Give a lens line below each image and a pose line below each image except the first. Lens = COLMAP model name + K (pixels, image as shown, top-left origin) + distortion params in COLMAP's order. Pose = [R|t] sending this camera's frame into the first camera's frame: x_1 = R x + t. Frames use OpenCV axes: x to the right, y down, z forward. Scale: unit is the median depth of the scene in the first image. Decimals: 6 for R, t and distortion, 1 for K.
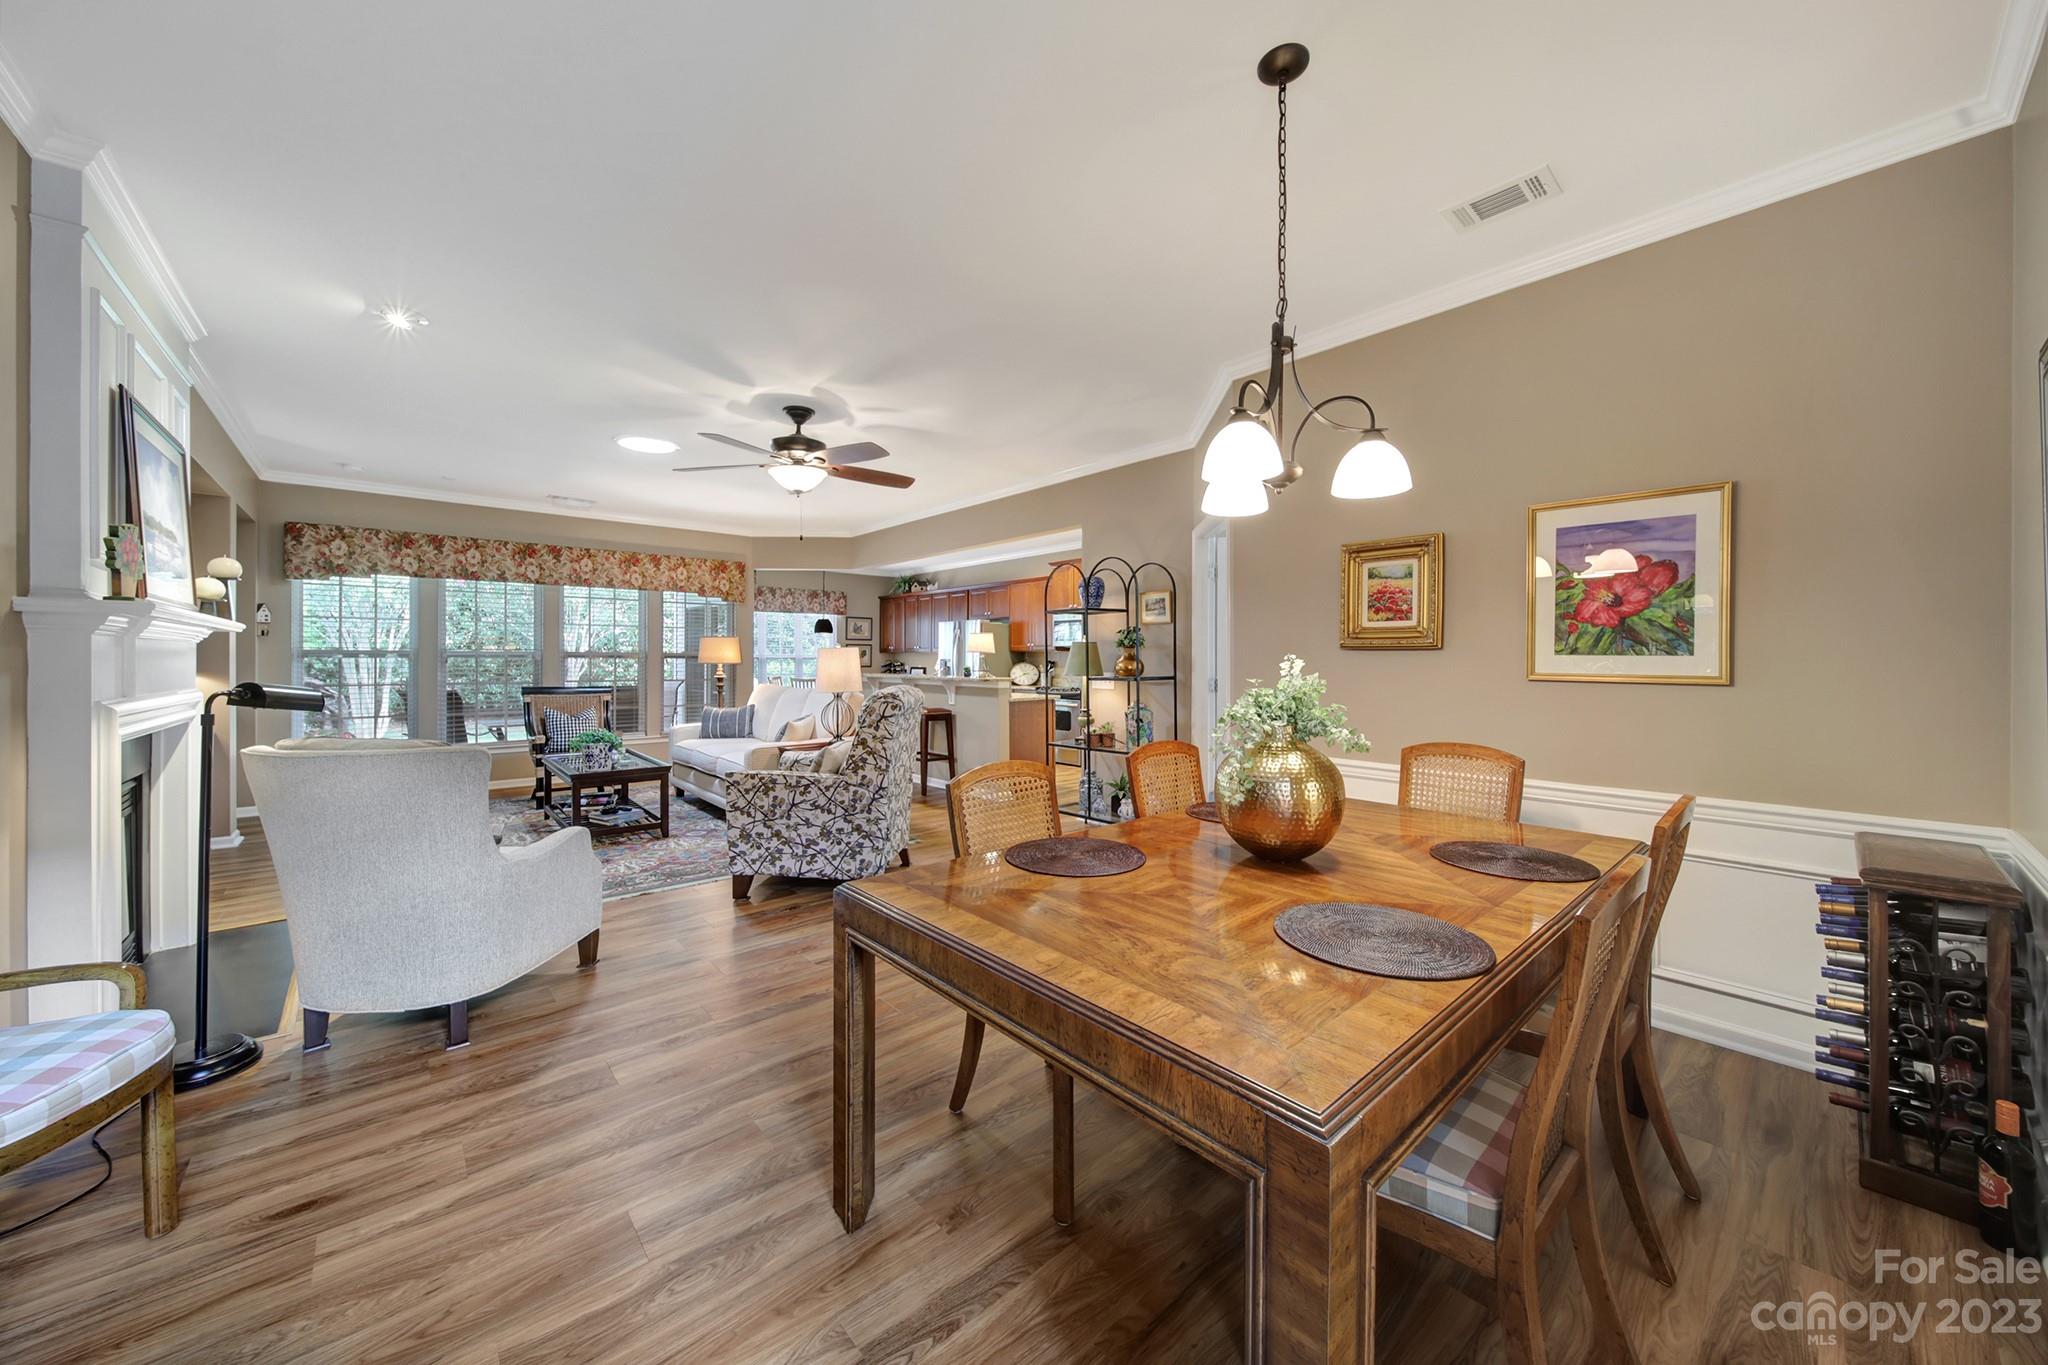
lens RADIAL K [[719.6, 0, 1015.7], [0, 719.6, 674.5], [0, 0, 1]] dist [-0.000071, -0.000081]
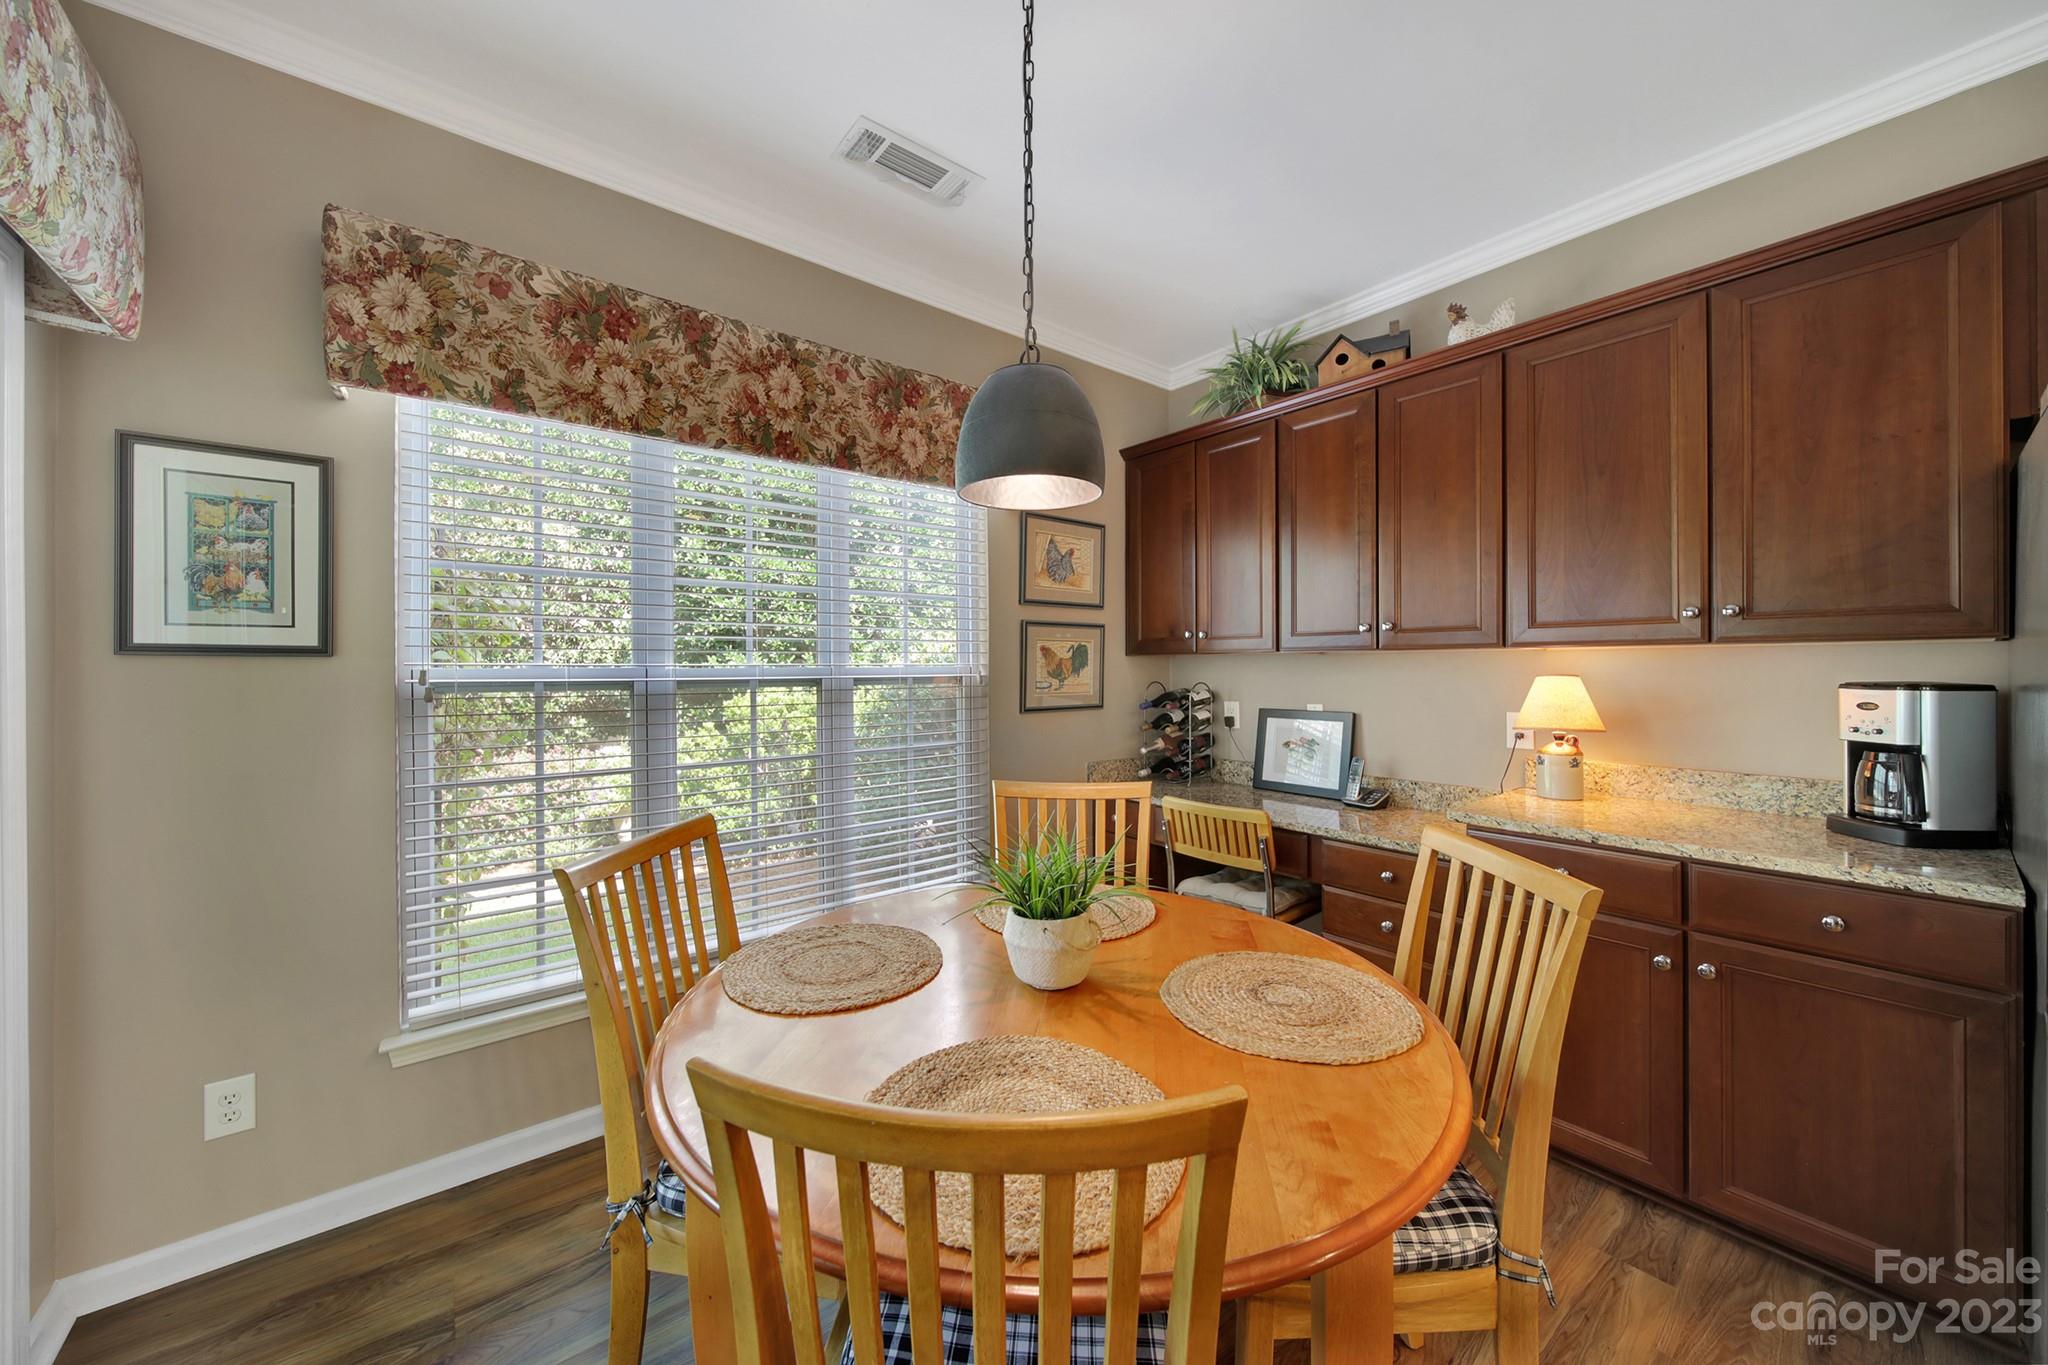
lens RADIAL K [[725.4, 0, 1014.3], [0, 725.4, 667.1], [0, 0, 1]] dist [-0.001020, -0.000089]
pose [[0.998589, -0.009044, -0.052326, -0.268580], [0.007987, 0.999760, -0.020380, -0.025448], [0.052498, 0.019933, 0.998422, 0.894618]]
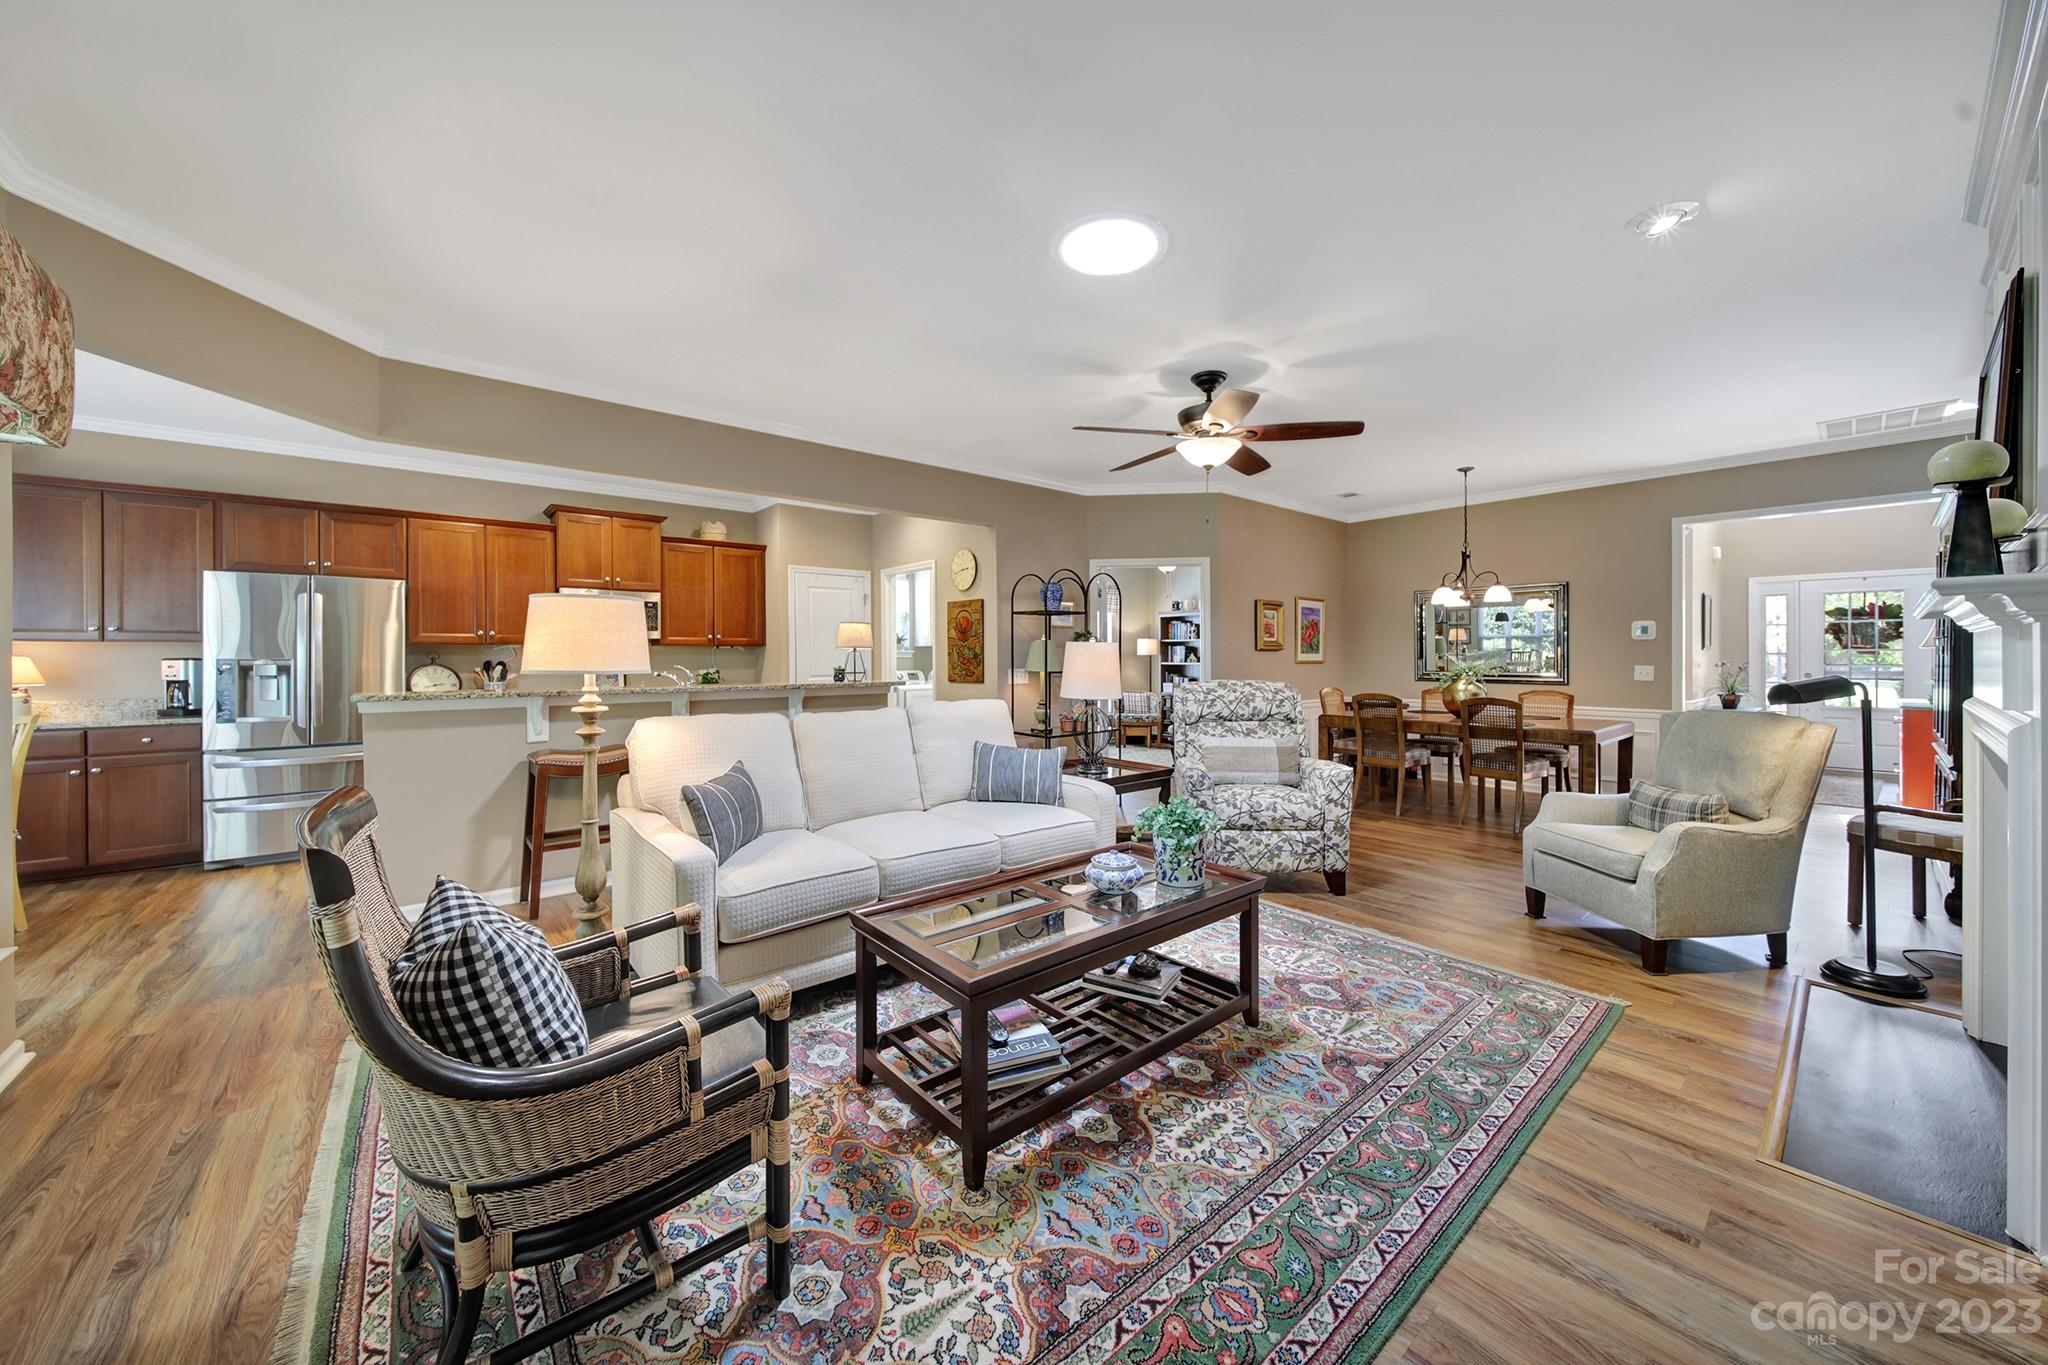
lens RADIAL K [[725.1, 0, 1018.0], [0, 725.1, 658.9], [0, 0, 1]] dist [-0.001714, -0.000295]
pose [[0.017166, -0.003827, 0.999845, -0.523701], [0.024625, 0.999691, 0.003404, -0.011609], [-0.999549, 0.024562, 0.017255, 0.534289]]
